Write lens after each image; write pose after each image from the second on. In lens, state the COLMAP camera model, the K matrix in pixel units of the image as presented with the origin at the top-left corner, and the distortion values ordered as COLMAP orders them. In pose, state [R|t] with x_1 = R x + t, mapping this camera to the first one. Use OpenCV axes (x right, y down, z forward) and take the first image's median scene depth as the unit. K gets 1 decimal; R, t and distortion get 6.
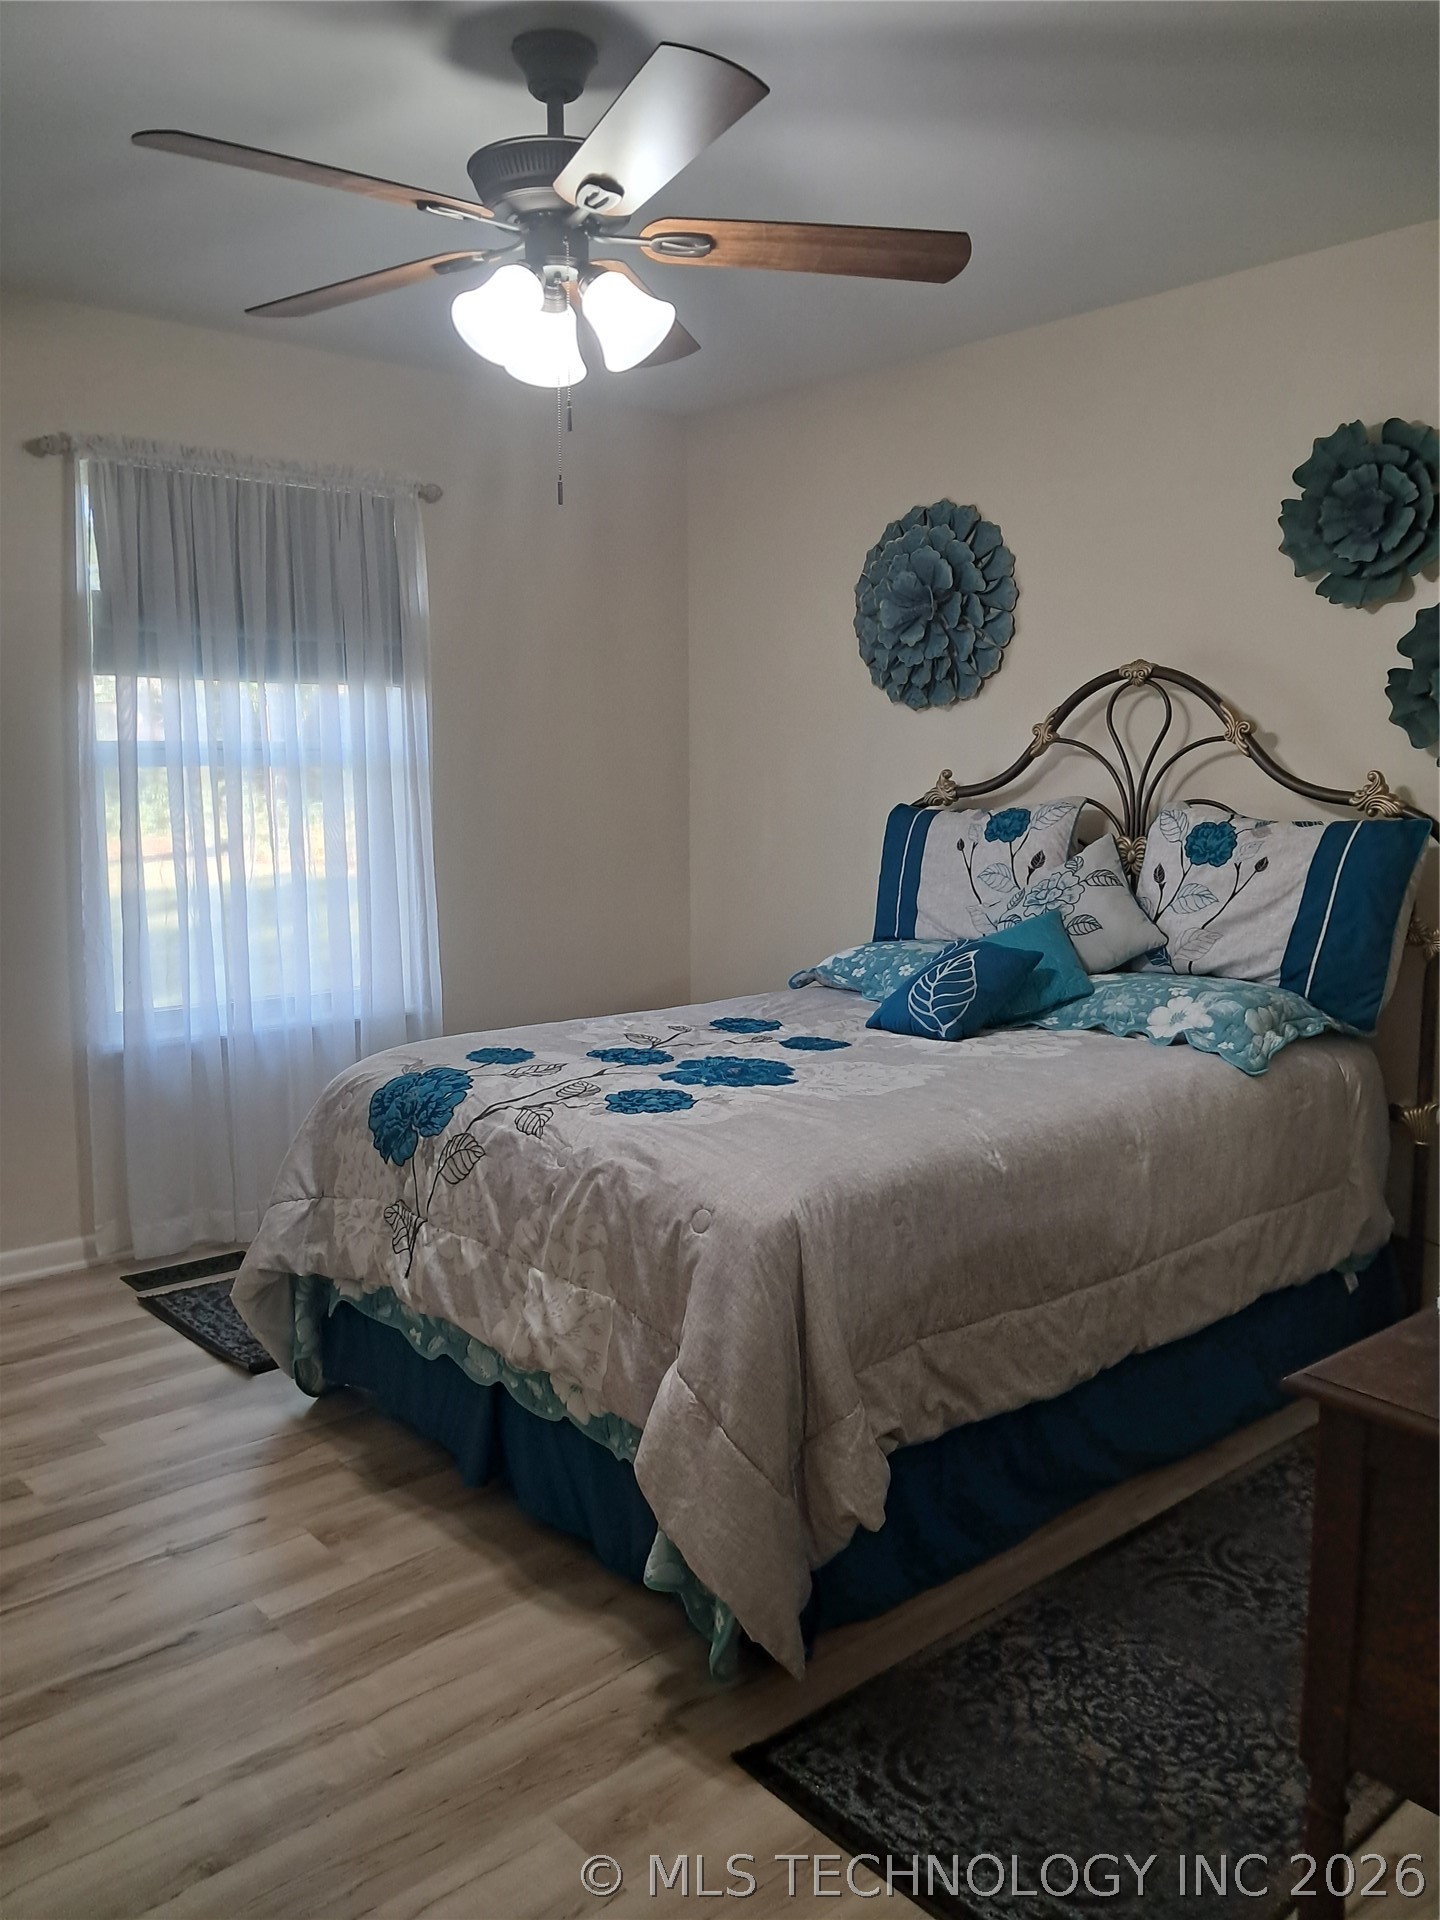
lens RADIAL K [[1513.1, 0, 719.3], [0, 1513.1, 959.7], [0, 0, 1]] dist [0.003923, -0.001415]
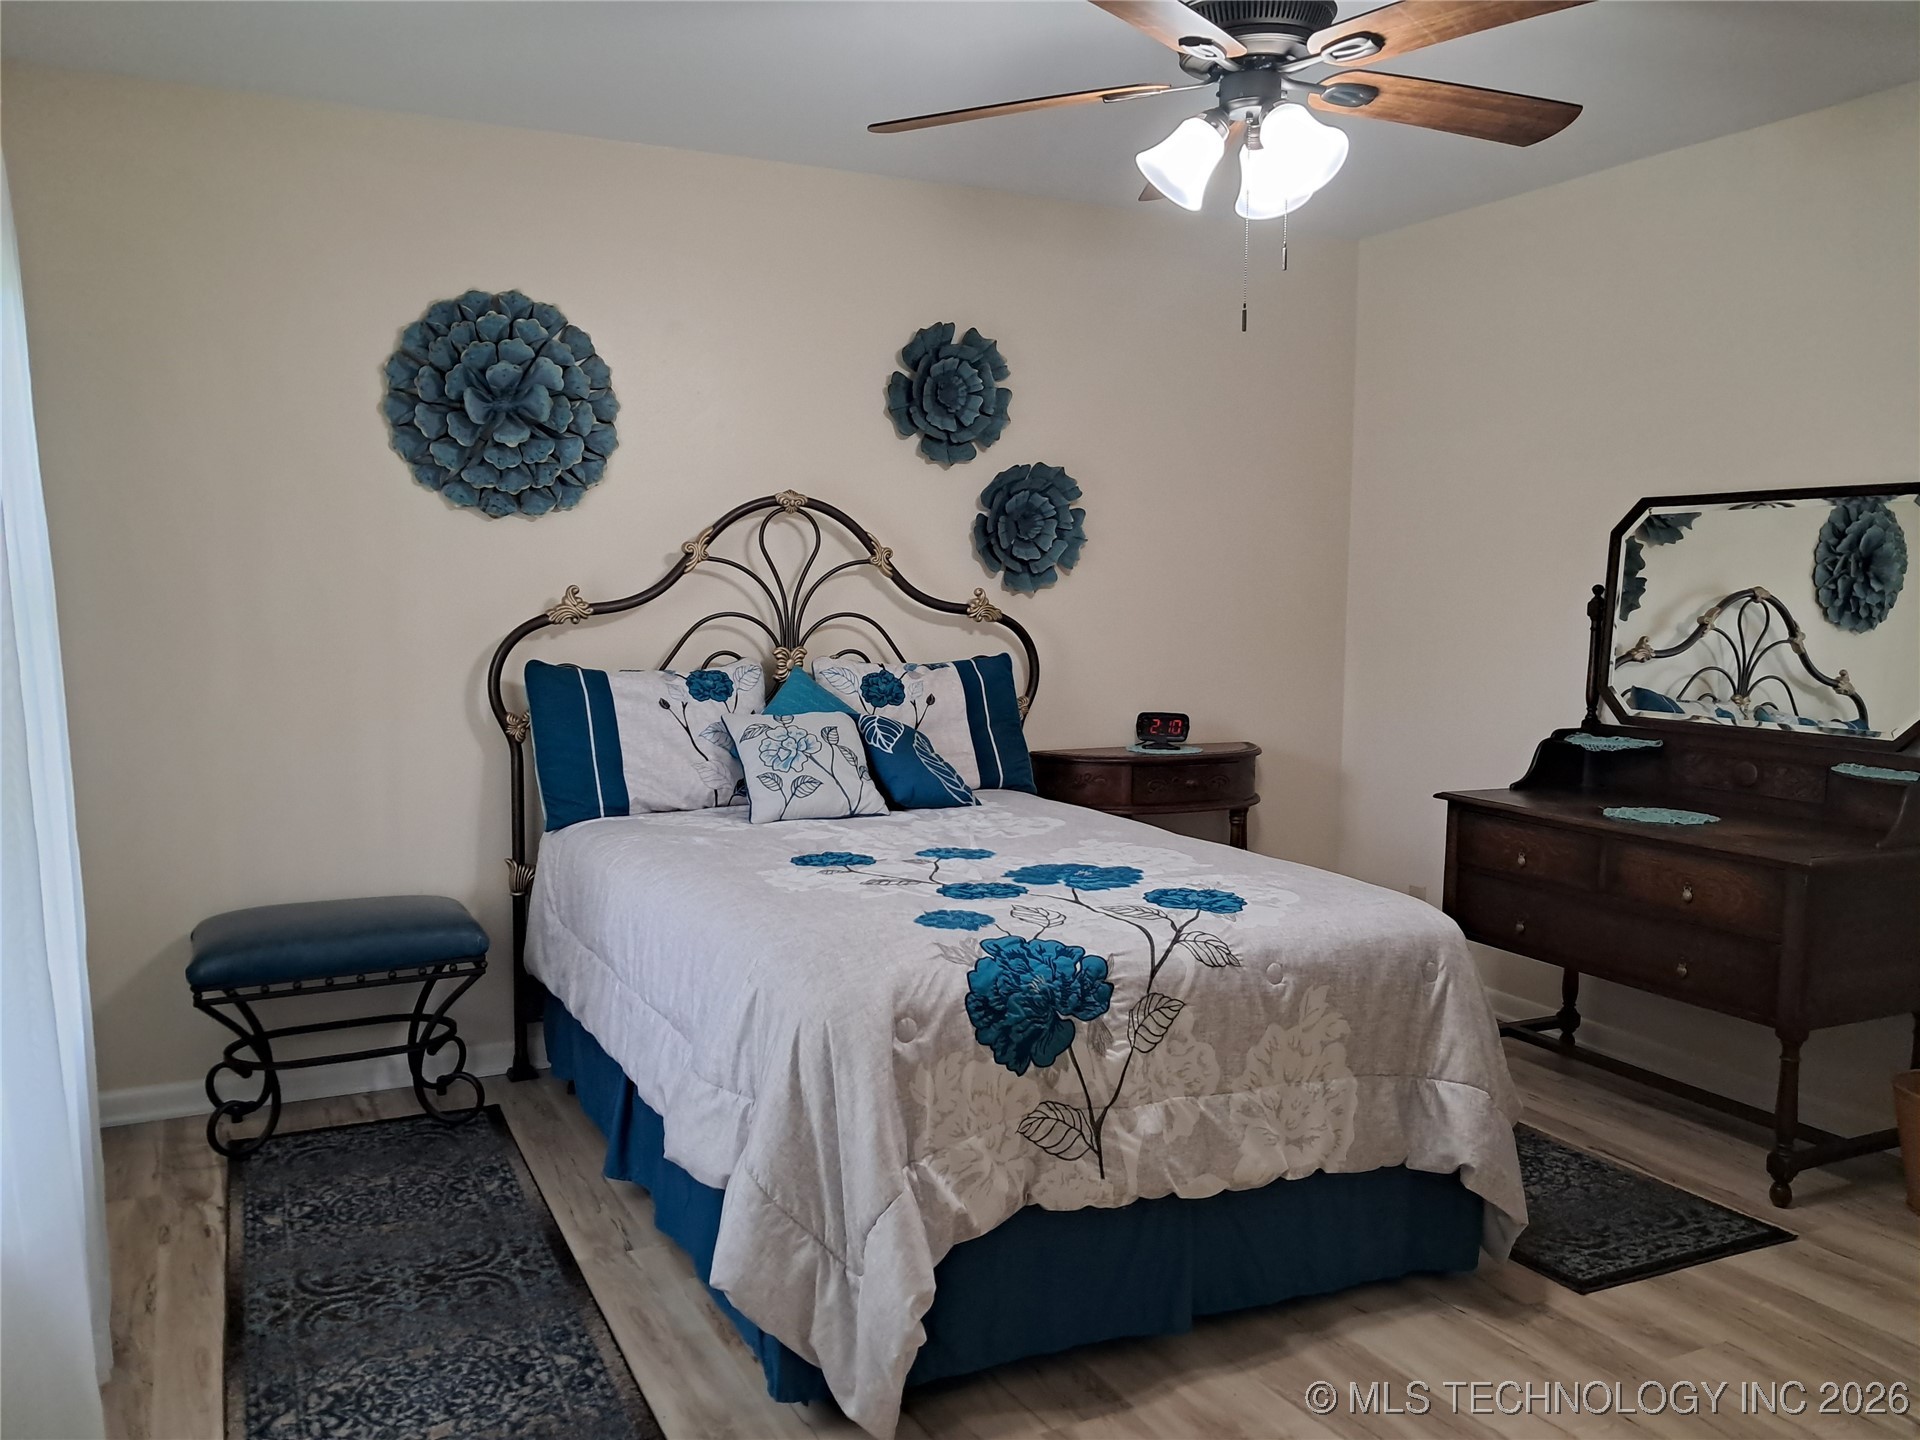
lens RADIAL K [[1513.1, 0, 960.0], [0, 1513.1, 722.5], [0, 0, 1]] dist [0.003923, -0.001415]
pose [[0.280353, -0.107349, 0.953876, -0.765349], [0.099195, 0.991647, 0.082446, -0.105279], [-0.954758, 0.071506, 0.288659, 0.560427]]
